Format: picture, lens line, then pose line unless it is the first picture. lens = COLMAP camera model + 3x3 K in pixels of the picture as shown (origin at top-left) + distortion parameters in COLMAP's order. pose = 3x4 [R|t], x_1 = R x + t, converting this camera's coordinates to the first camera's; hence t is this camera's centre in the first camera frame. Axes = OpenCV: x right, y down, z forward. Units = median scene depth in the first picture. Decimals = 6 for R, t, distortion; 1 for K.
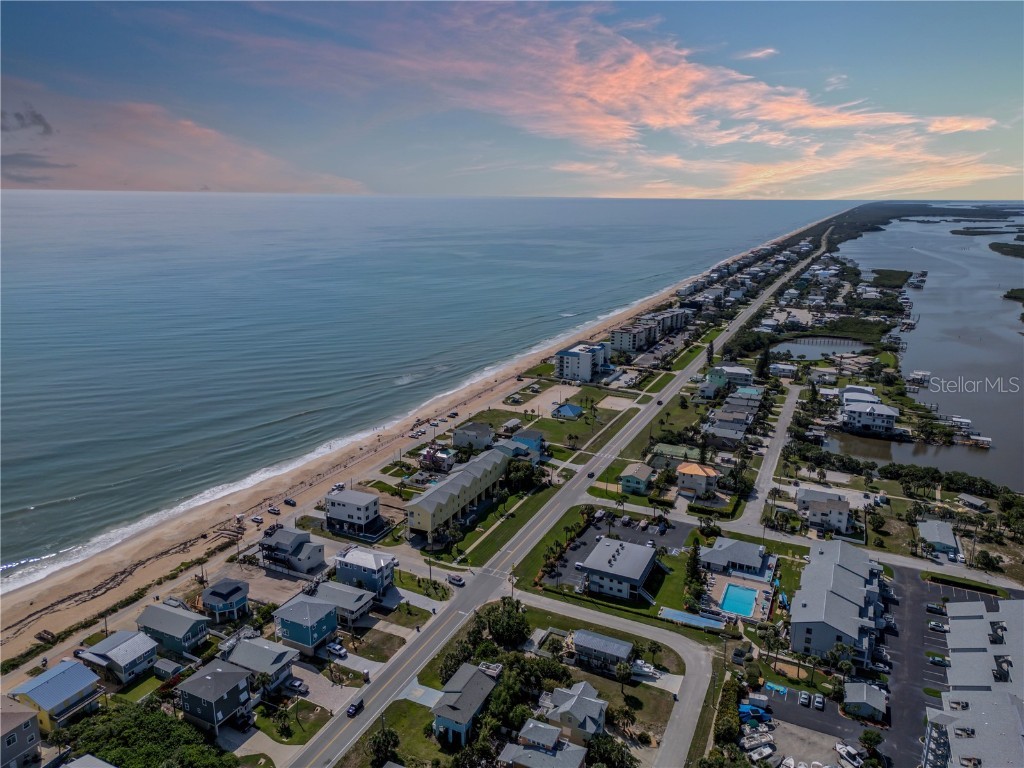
lens RADIAL K [[720.0, 0, 512.0], [0, 720.0, 384.0], [0, 0, 1]] dist [0.087081, -0.087339]
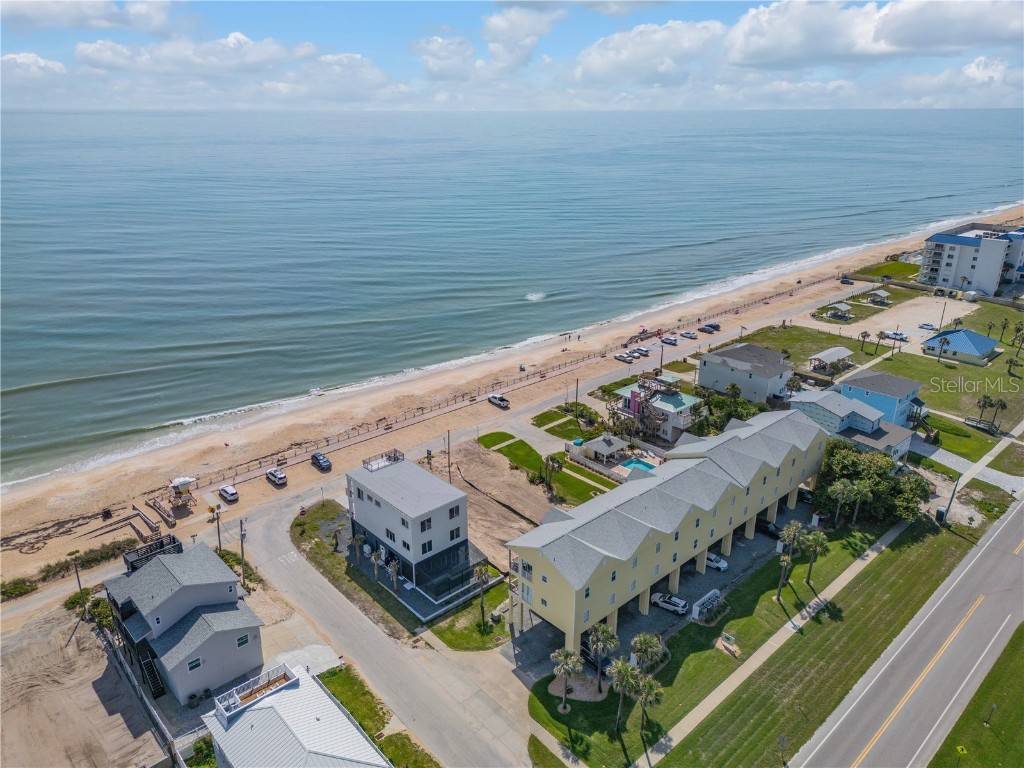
lens RADIAL K [[720.0, 0, 512.0], [0, 720.0, 384.0], [0, 0, 1]] dist [0.087081, -0.087339]
pose [[0.926631, 0.129018, -0.353141, -0.027374], [-0.091875, 0.988505, 0.120068, 0.039801], [0.364573, -0.078814, 0.927834, 0.540764]]
